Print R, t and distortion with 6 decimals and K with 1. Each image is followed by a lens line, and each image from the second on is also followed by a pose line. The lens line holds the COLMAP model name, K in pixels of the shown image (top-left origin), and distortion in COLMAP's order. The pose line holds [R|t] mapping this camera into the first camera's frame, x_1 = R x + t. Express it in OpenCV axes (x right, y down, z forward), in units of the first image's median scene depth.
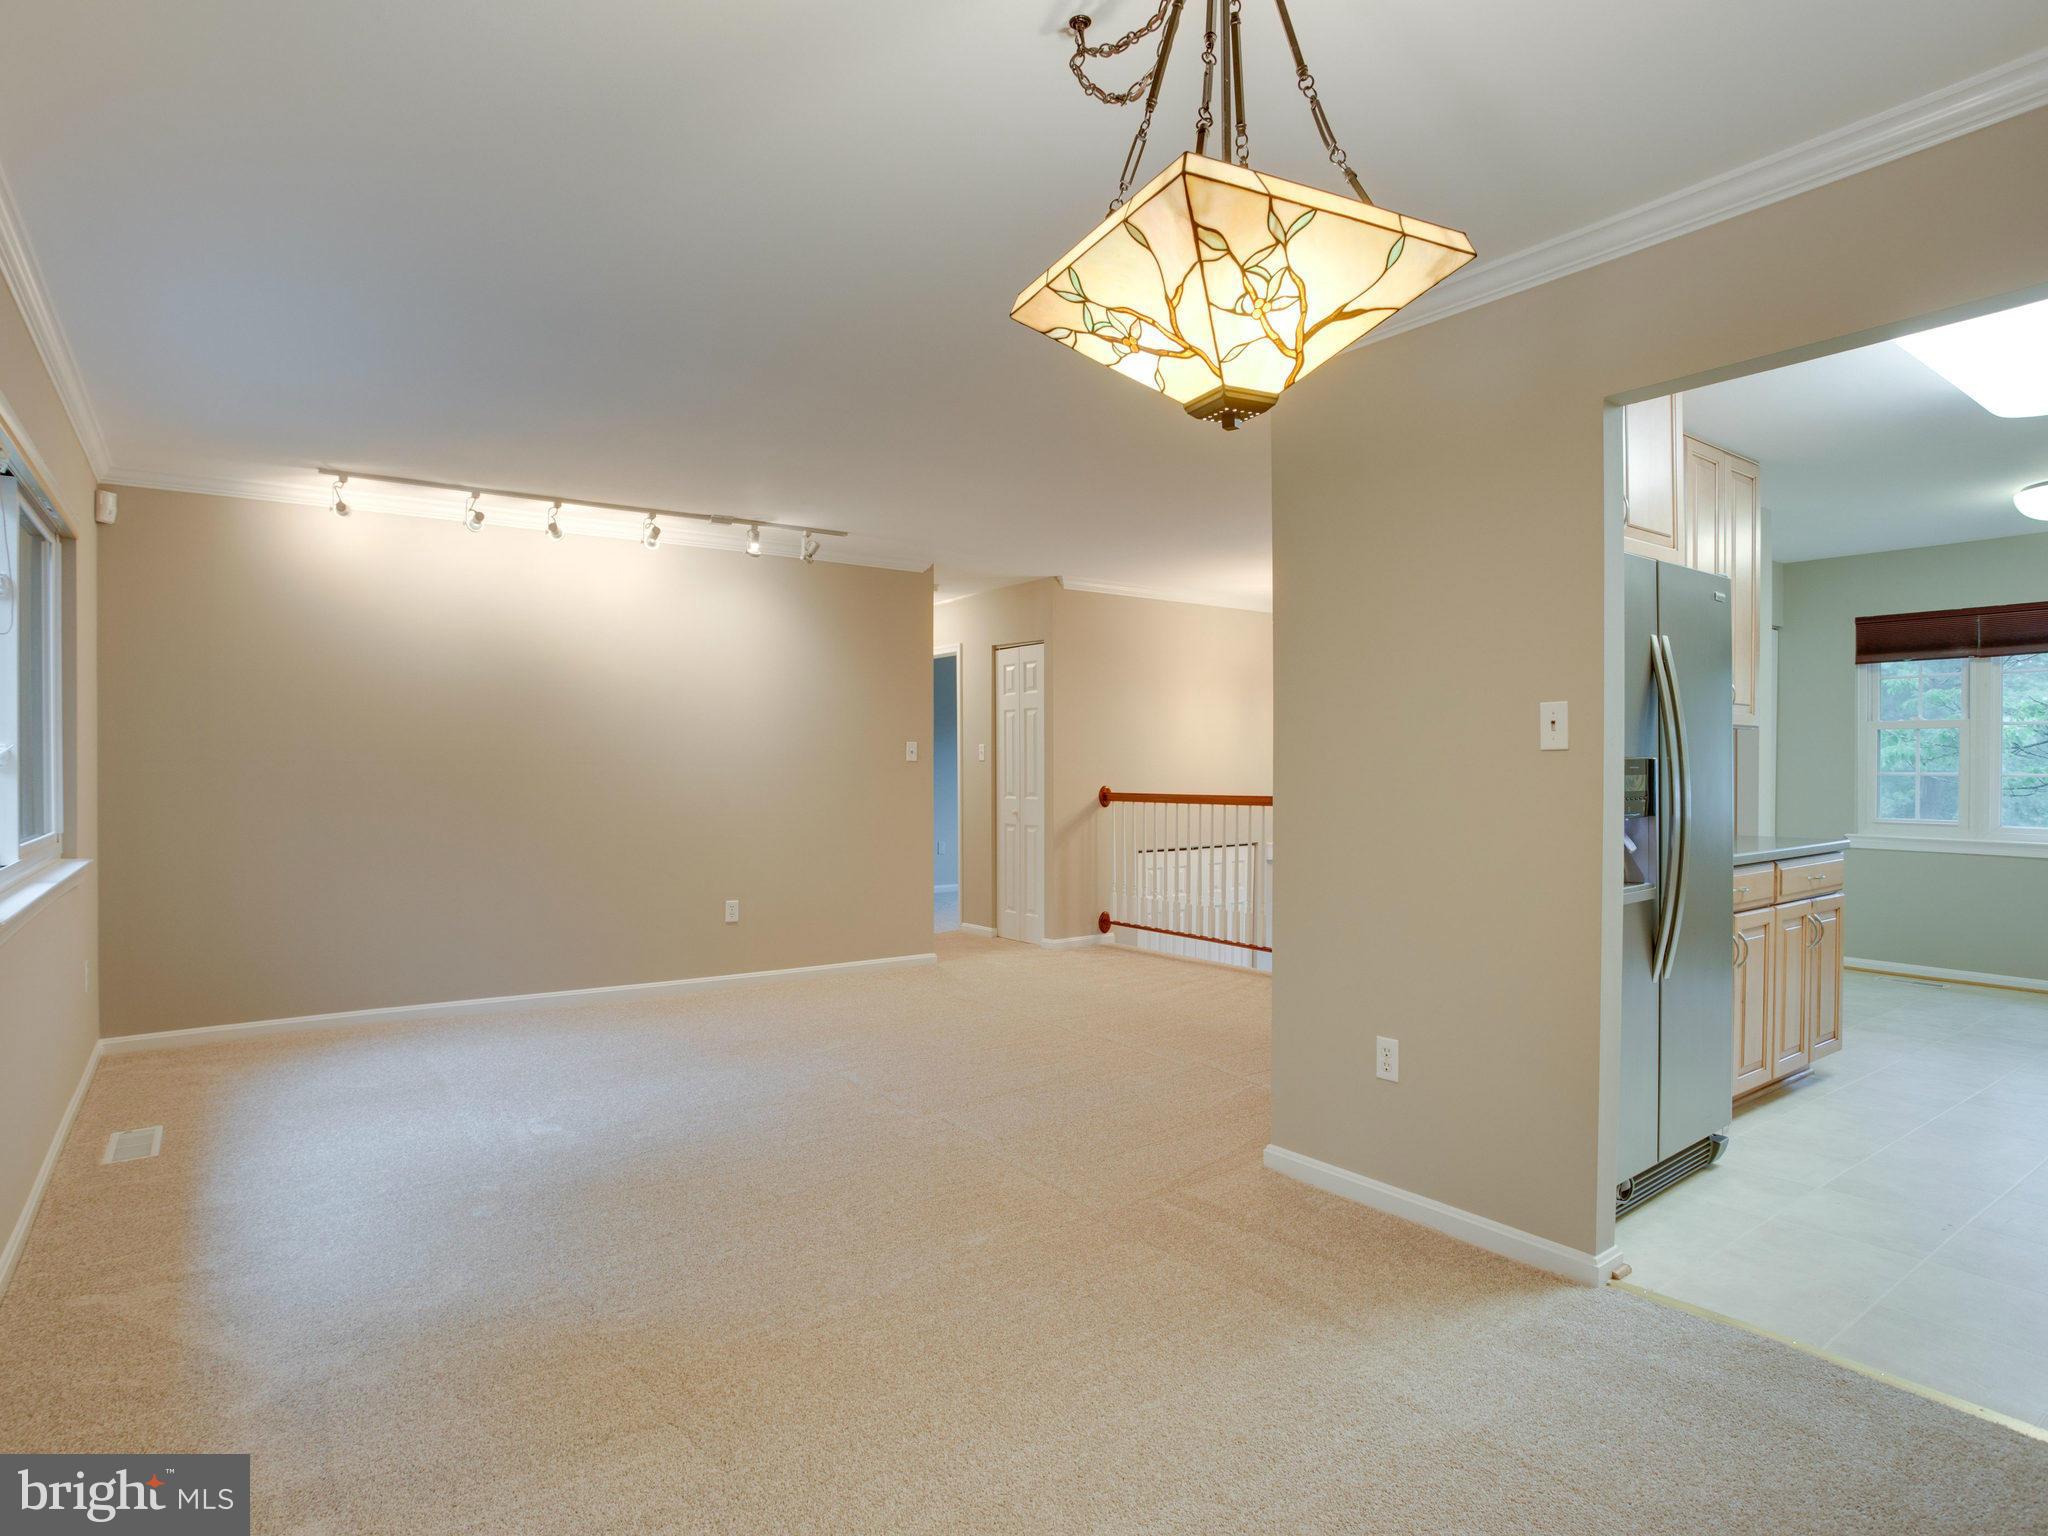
lens RADIAL K [[1132.6, 0, 1024.0], [0, 1132.6, 768.0], [0, 0, 1]] dist [-0.093727, 0.045067]
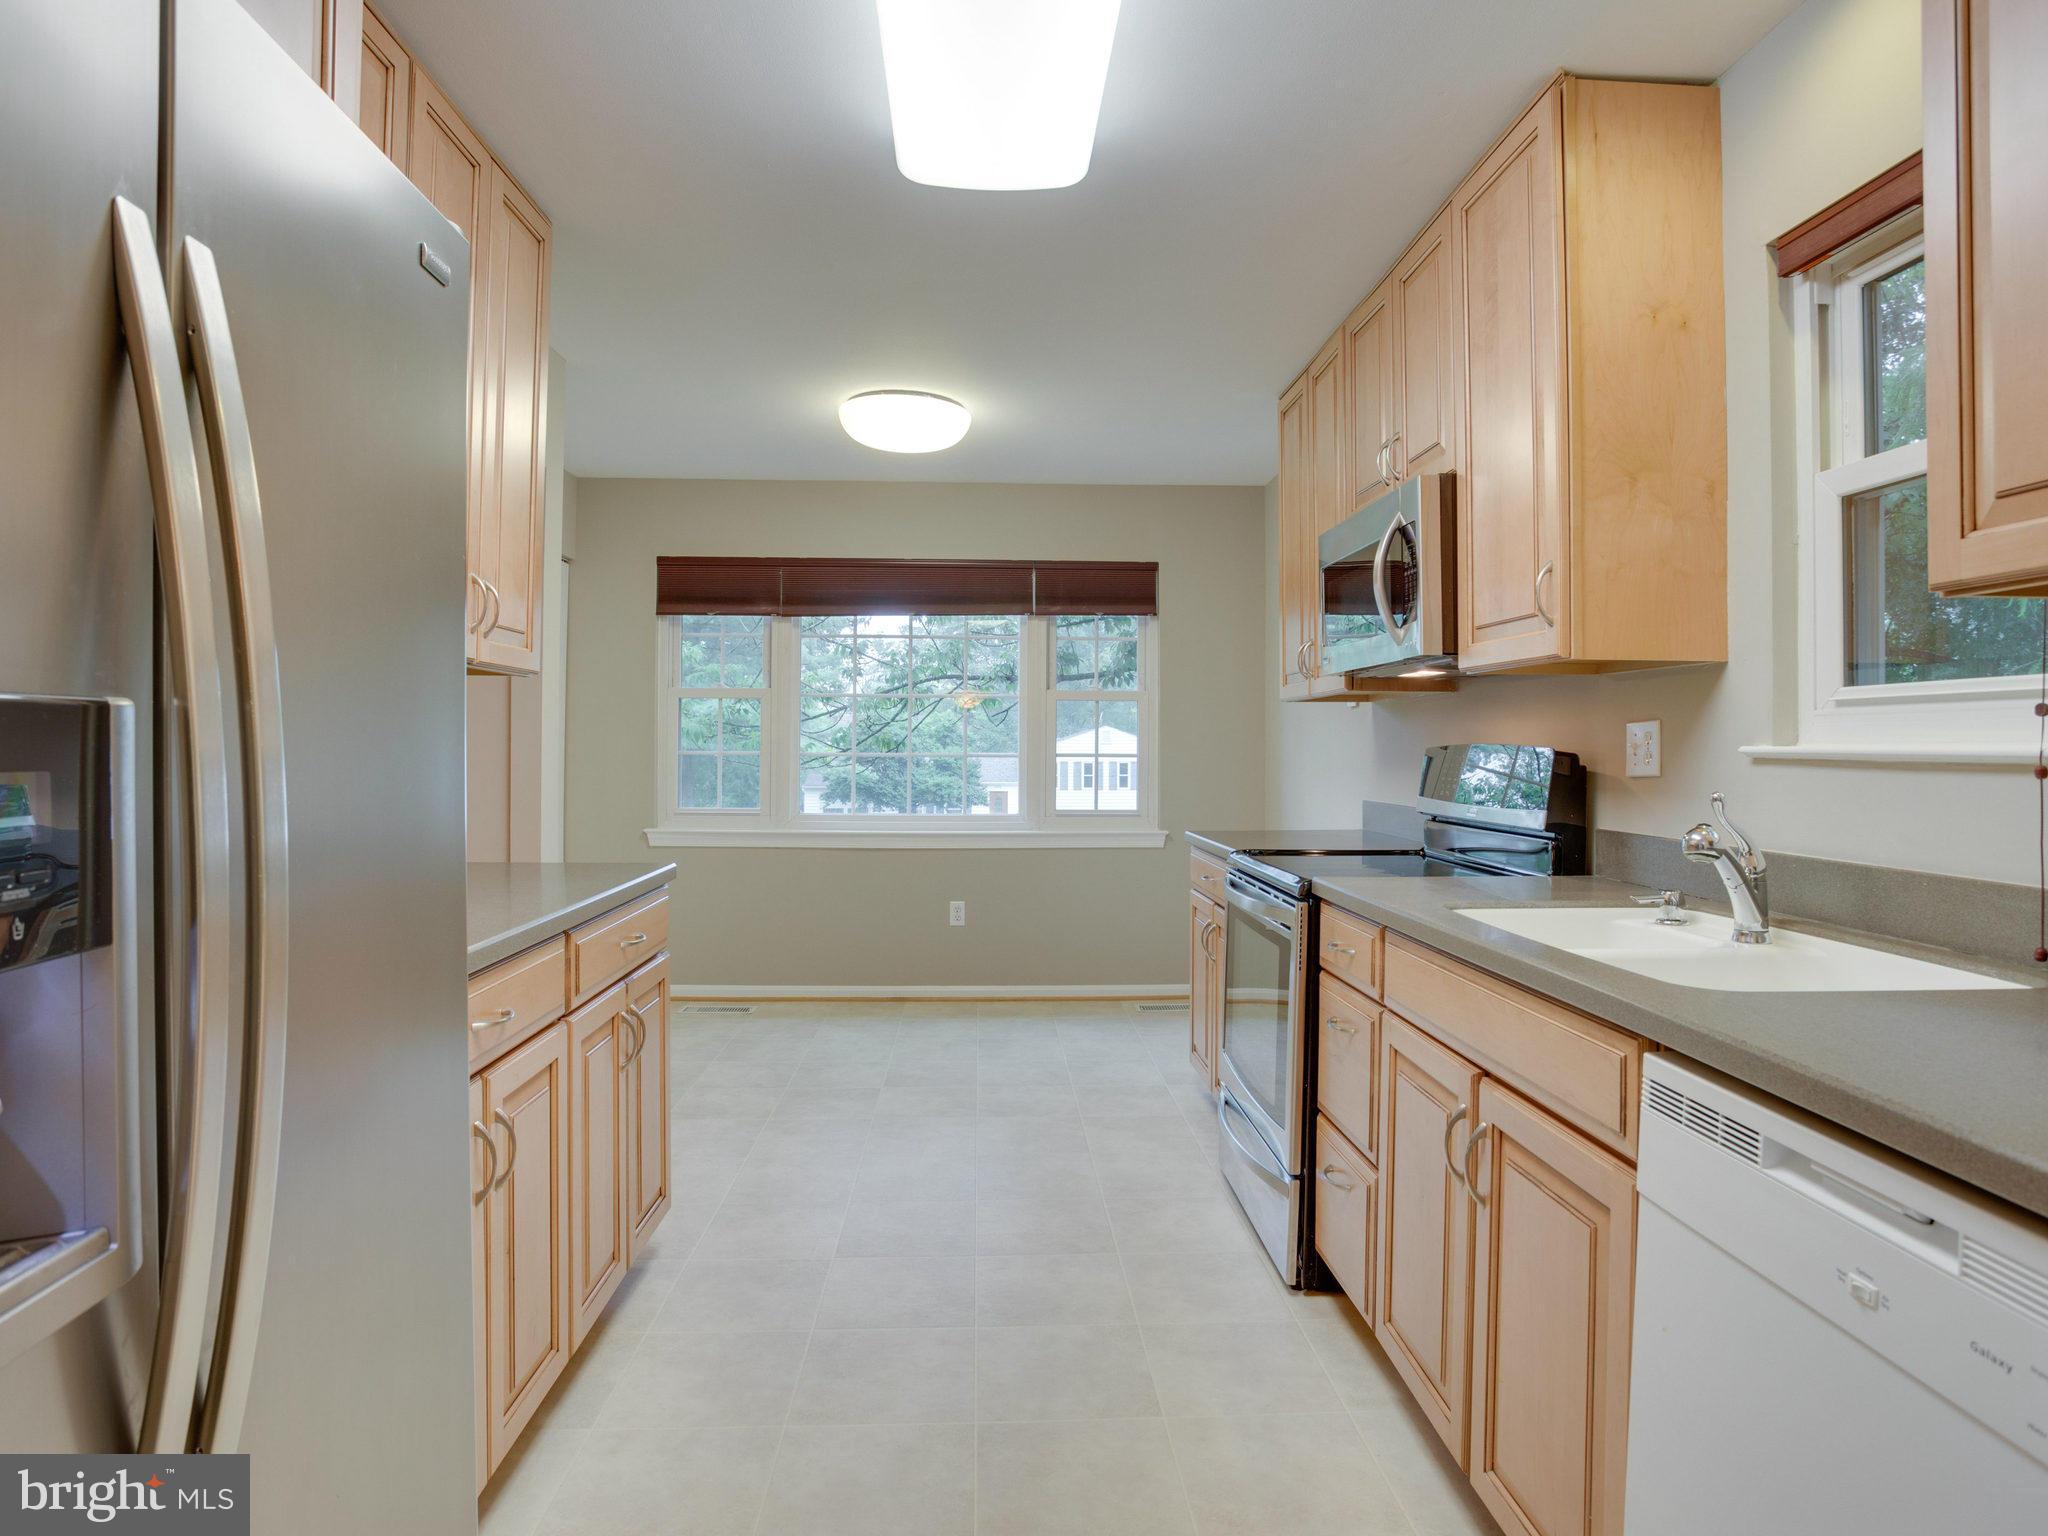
lens RADIAL K [[1156.7, 0, 1016.2], [0, 1156.7, 730.8], [0, 0, 1]] dist [-0.071047, 0.023020]
pose [[0.555762, 0.010678, 0.831273, 0.229509], [-0.003551, 0.999939, -0.010470, -0.002486], [-0.831334, 0.002867, 0.555766, 0.338271]]
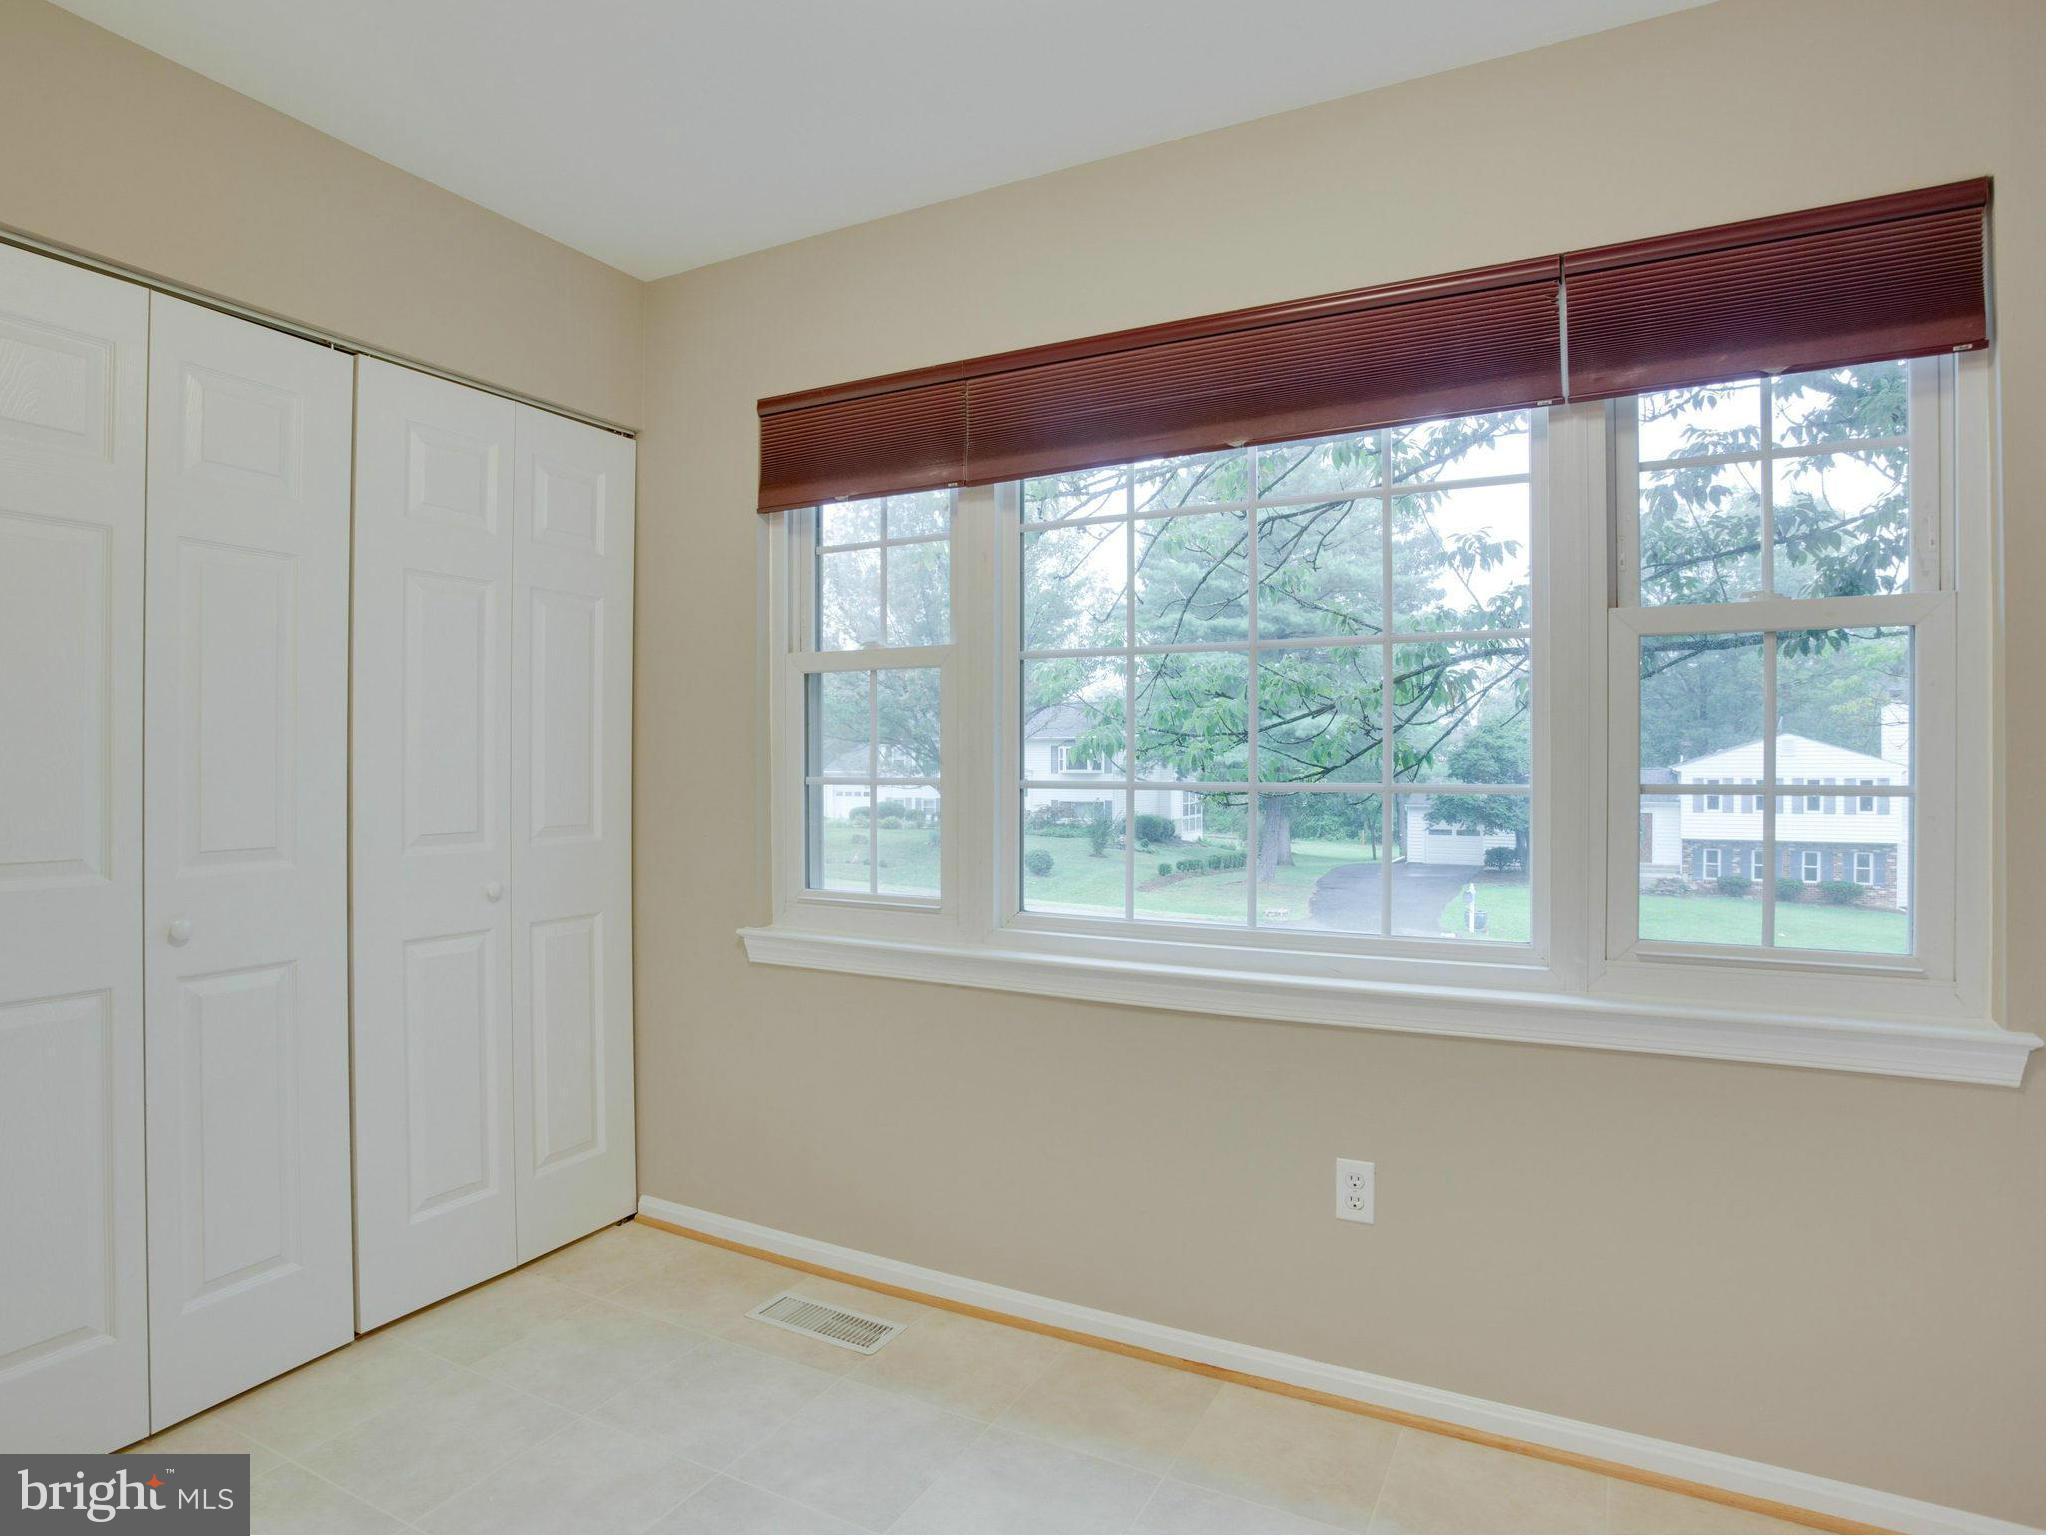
lens RADIAL K [[1132.6, 0, 1024.0], [0, 1132.6, 768.0], [0, 0, 1]] dist [-0.093727, 0.045067]
pose [[0.900547, -0.008147, 0.434682, 0.724499], [0.004918, 0.999951, 0.008554, -0.002150], [-0.434730, -0.005566, 0.900543, 0.620490]]
